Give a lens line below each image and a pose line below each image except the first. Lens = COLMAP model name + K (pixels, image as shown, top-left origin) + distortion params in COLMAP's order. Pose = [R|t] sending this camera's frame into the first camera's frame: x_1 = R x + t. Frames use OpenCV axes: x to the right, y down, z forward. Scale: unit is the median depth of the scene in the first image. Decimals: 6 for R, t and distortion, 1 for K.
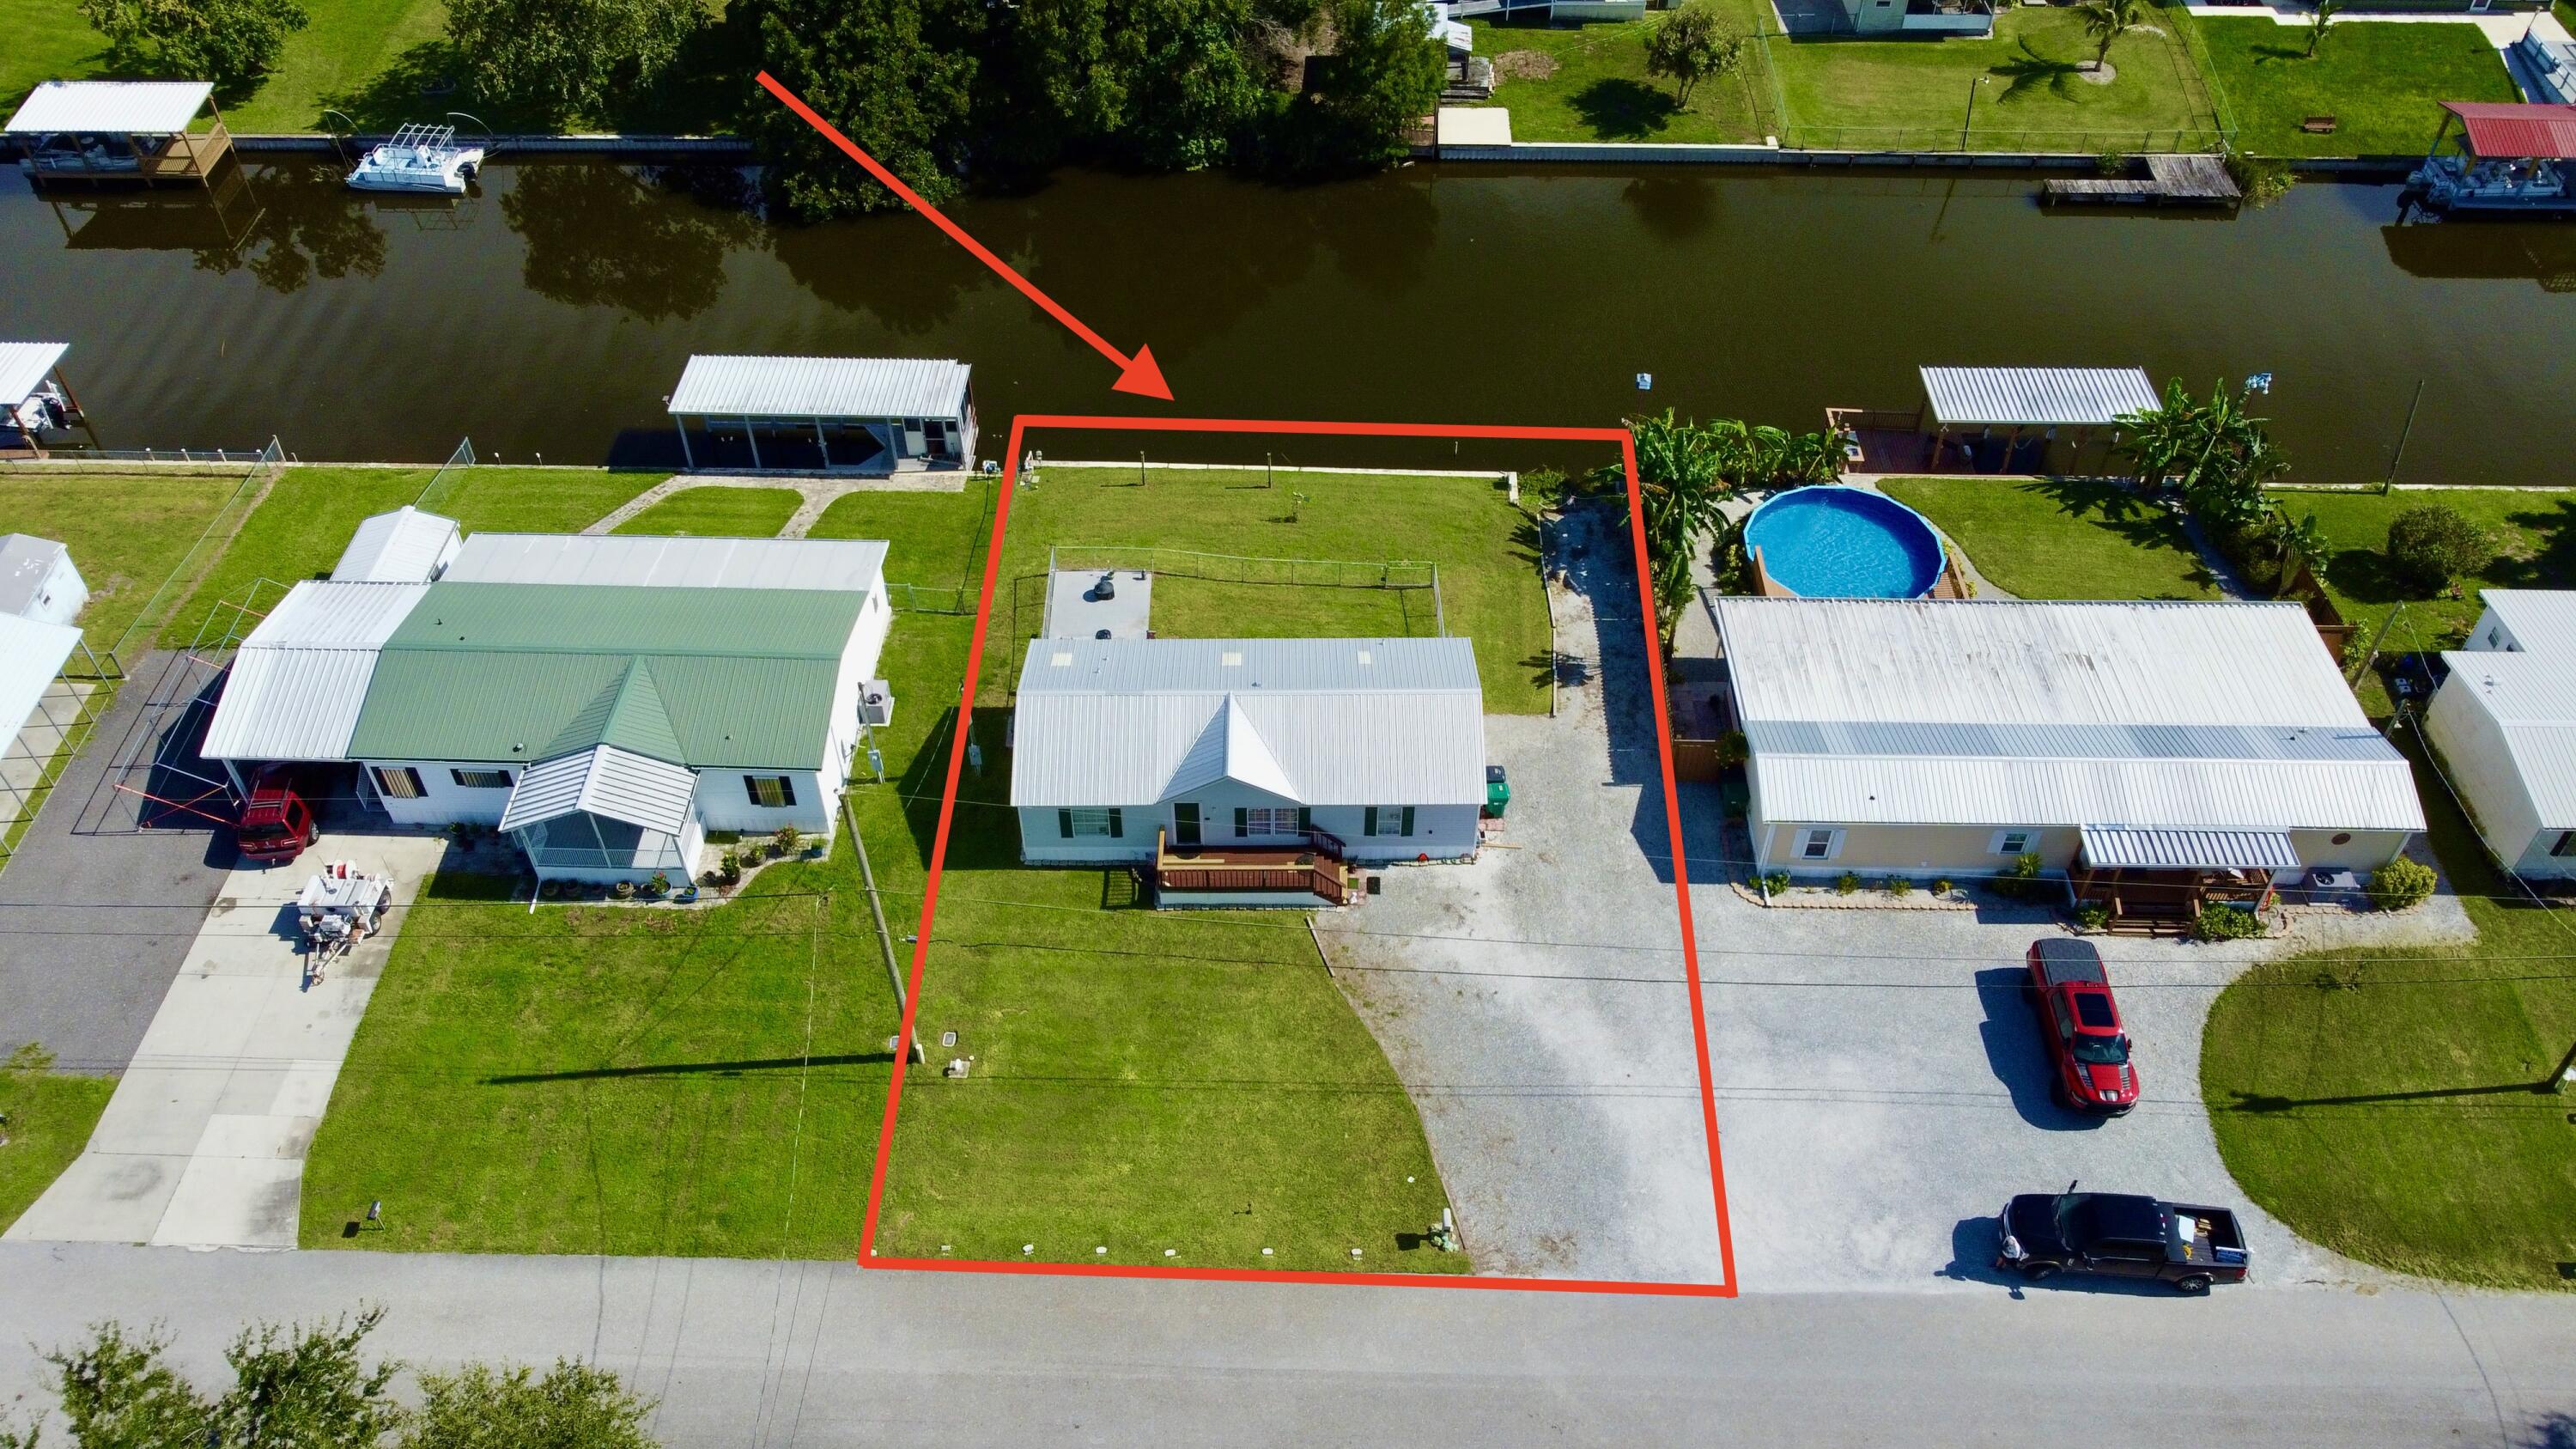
lens RADIAL K [[1968.7, 0, 1275.6], [0, 1968.7, 732.9], [0, 0, 1]] dist [-0.007579, -0.002586]
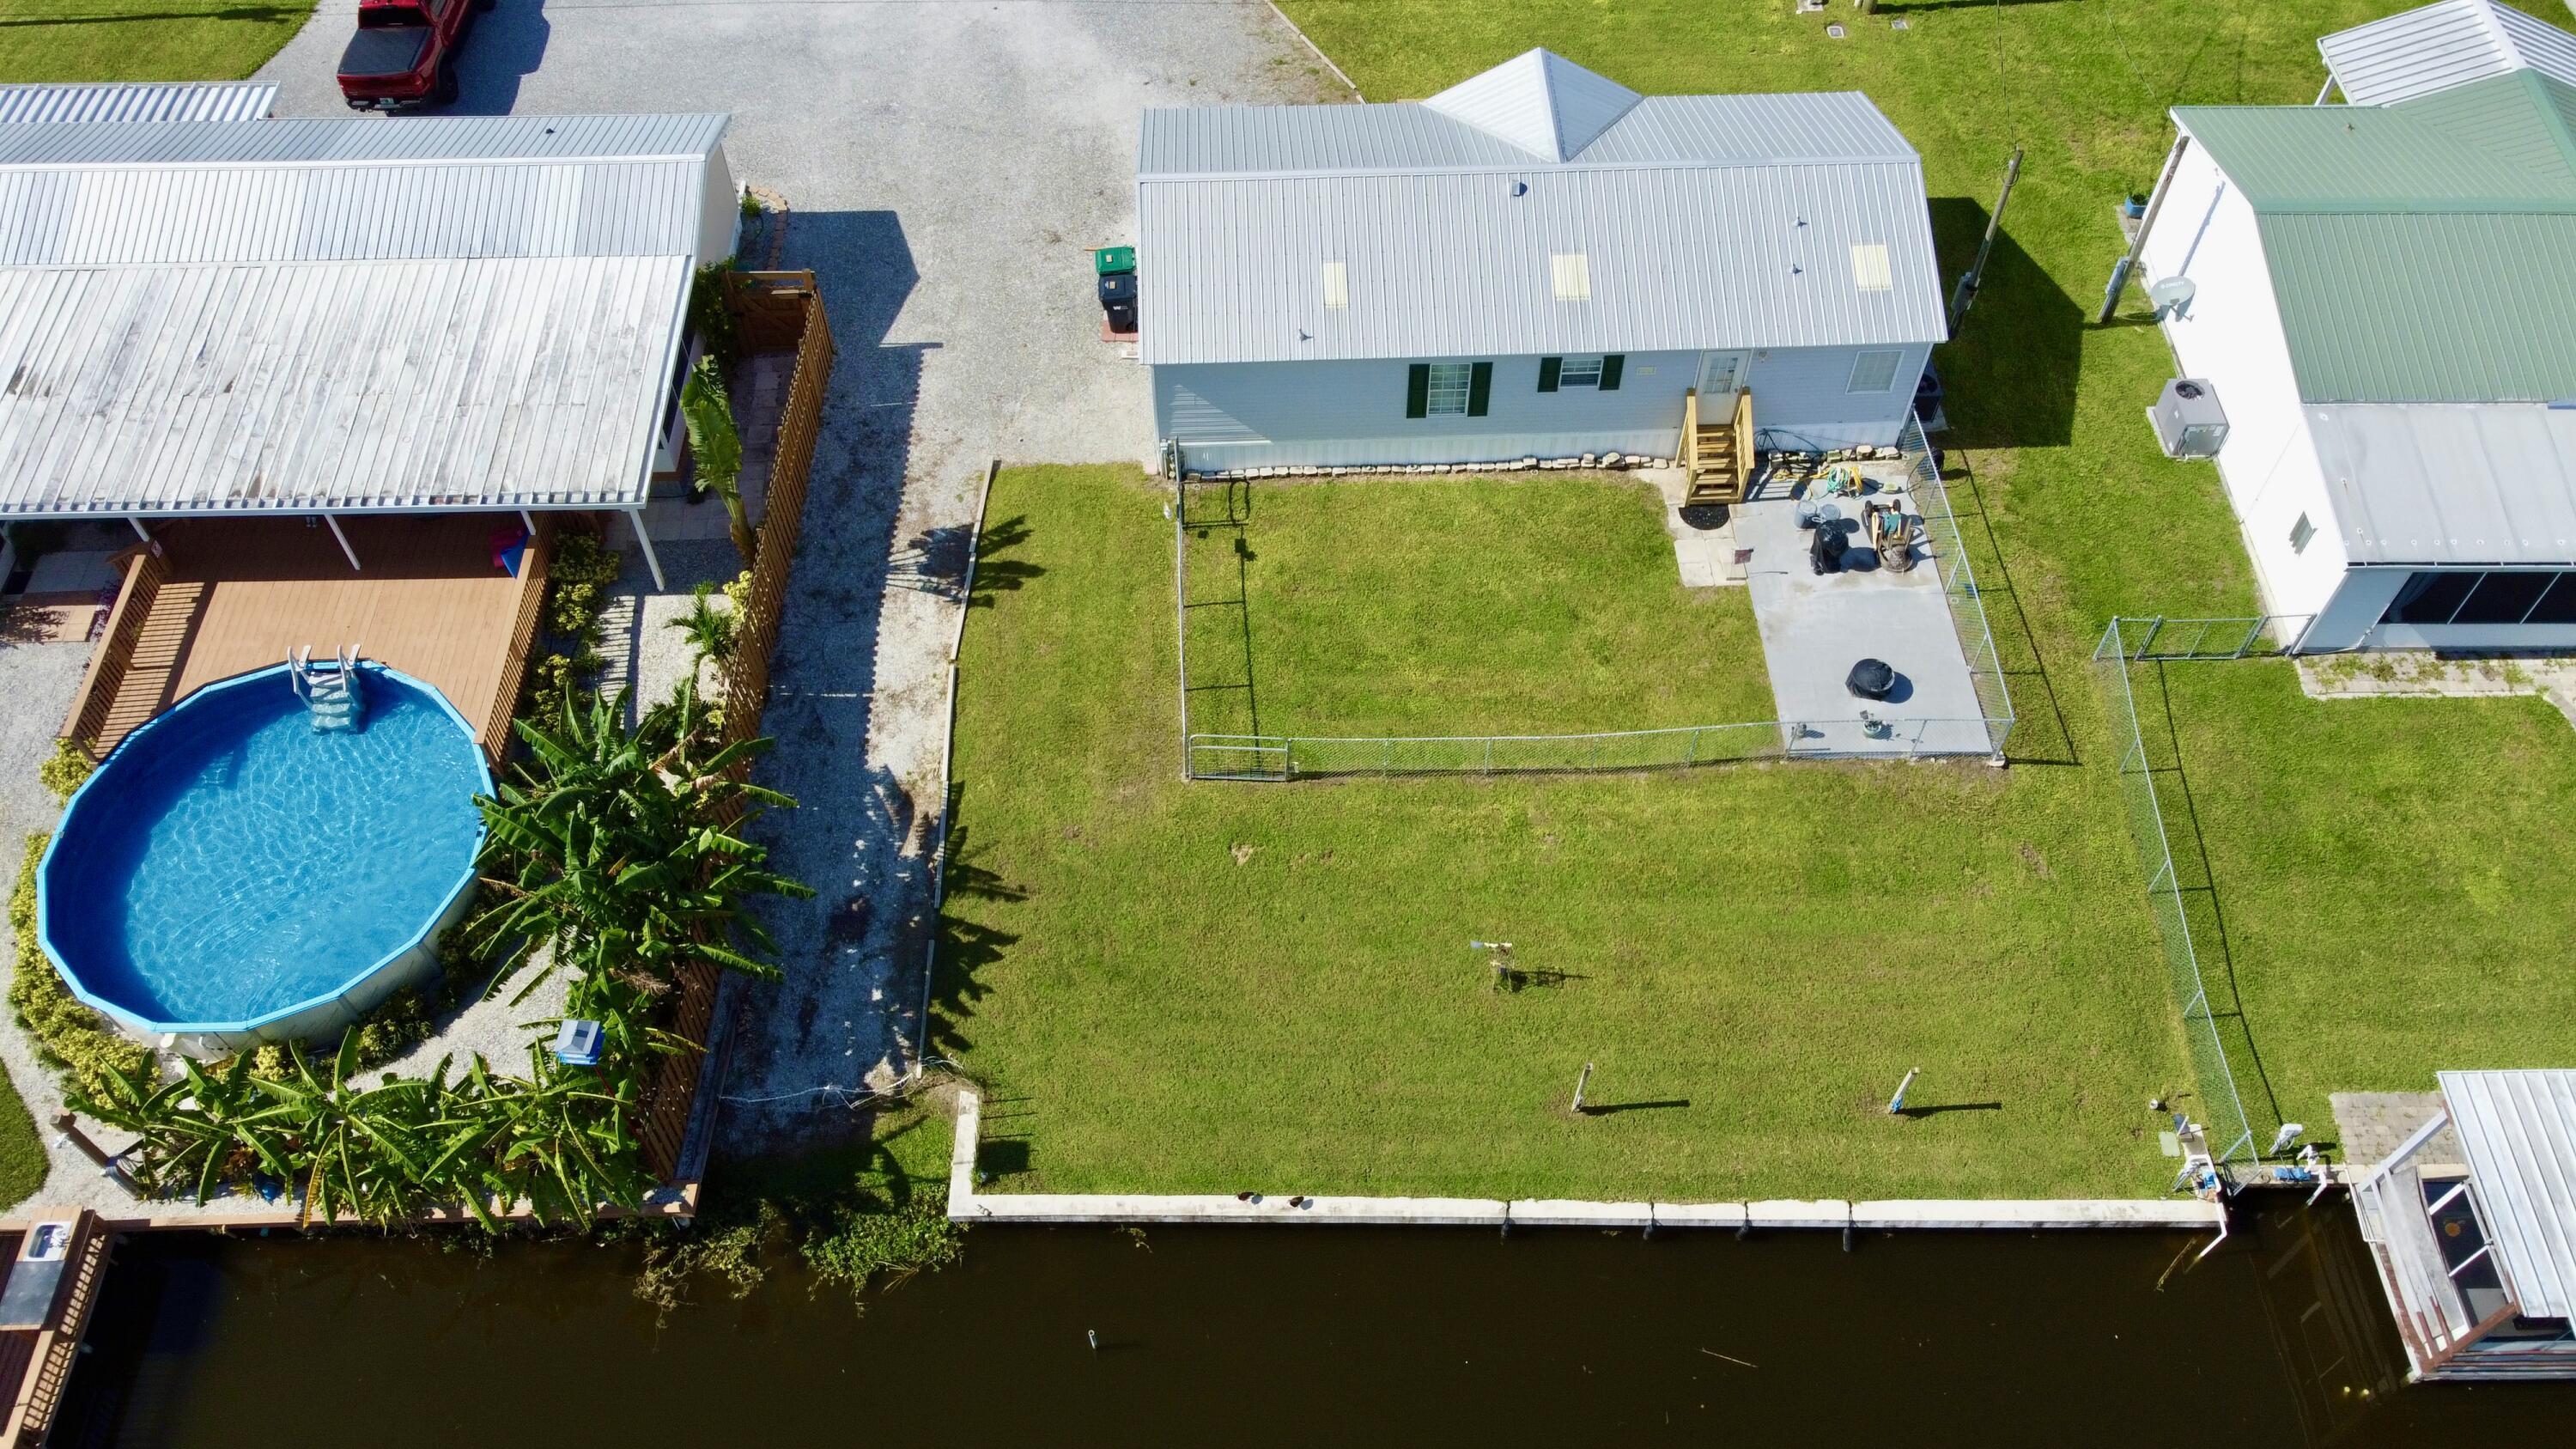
lens RADIAL K [[1953.6, 0, 1274.6], [0, 1953.6, 718.6], [0, 0, 1]] dist [0.000849, -0.001636]
pose [[-0.999370, 0.032117, -0.015103, 0.072703], [-0.020316, -0.168766, 0.985447, -0.584729], [0.029101, 0.985133, 0.169312, 0.989158]]
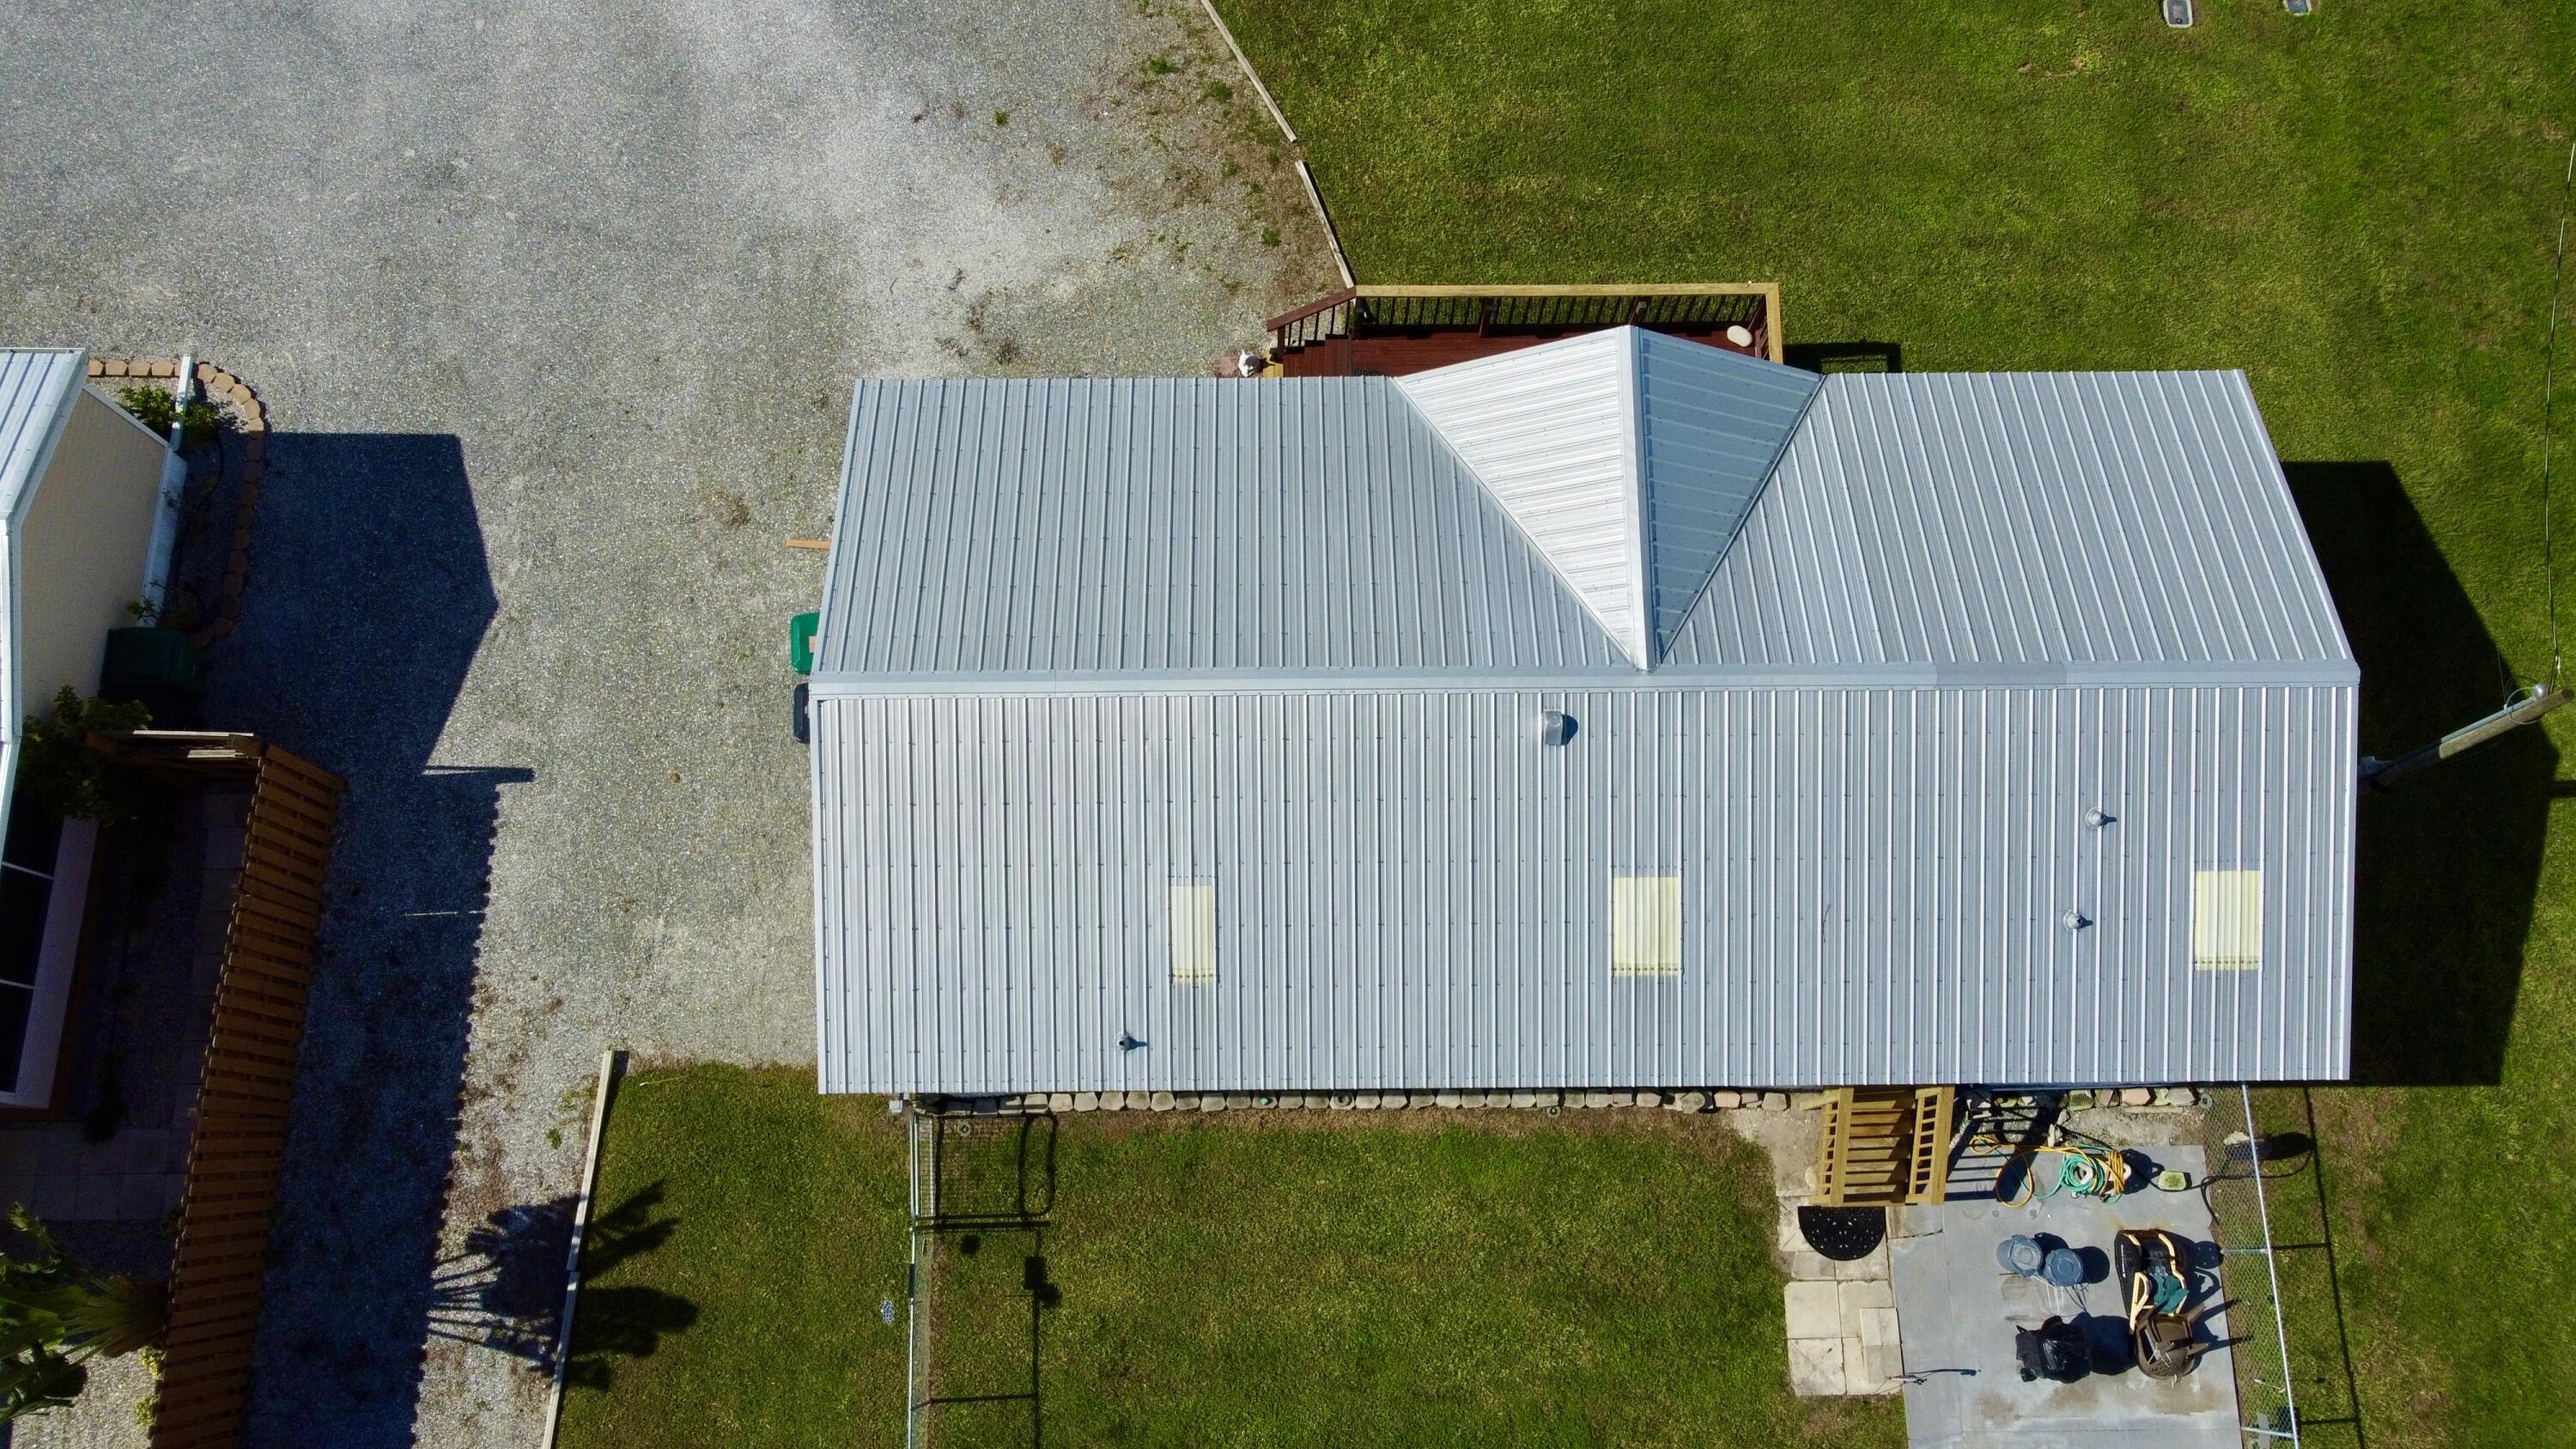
lens RADIAL K [[1968.7, 0, 1275.6], [0, 1968.7, 732.9], [0, 0, 1]] dist [-0.007579, -0.002586]
pose [[-0.999957, 0.008556, 0.003517, 0.031072], [-0.001400, -0.515759, 0.856733, -0.263243], [0.009144, 0.856691, 0.515749, 0.793552]]
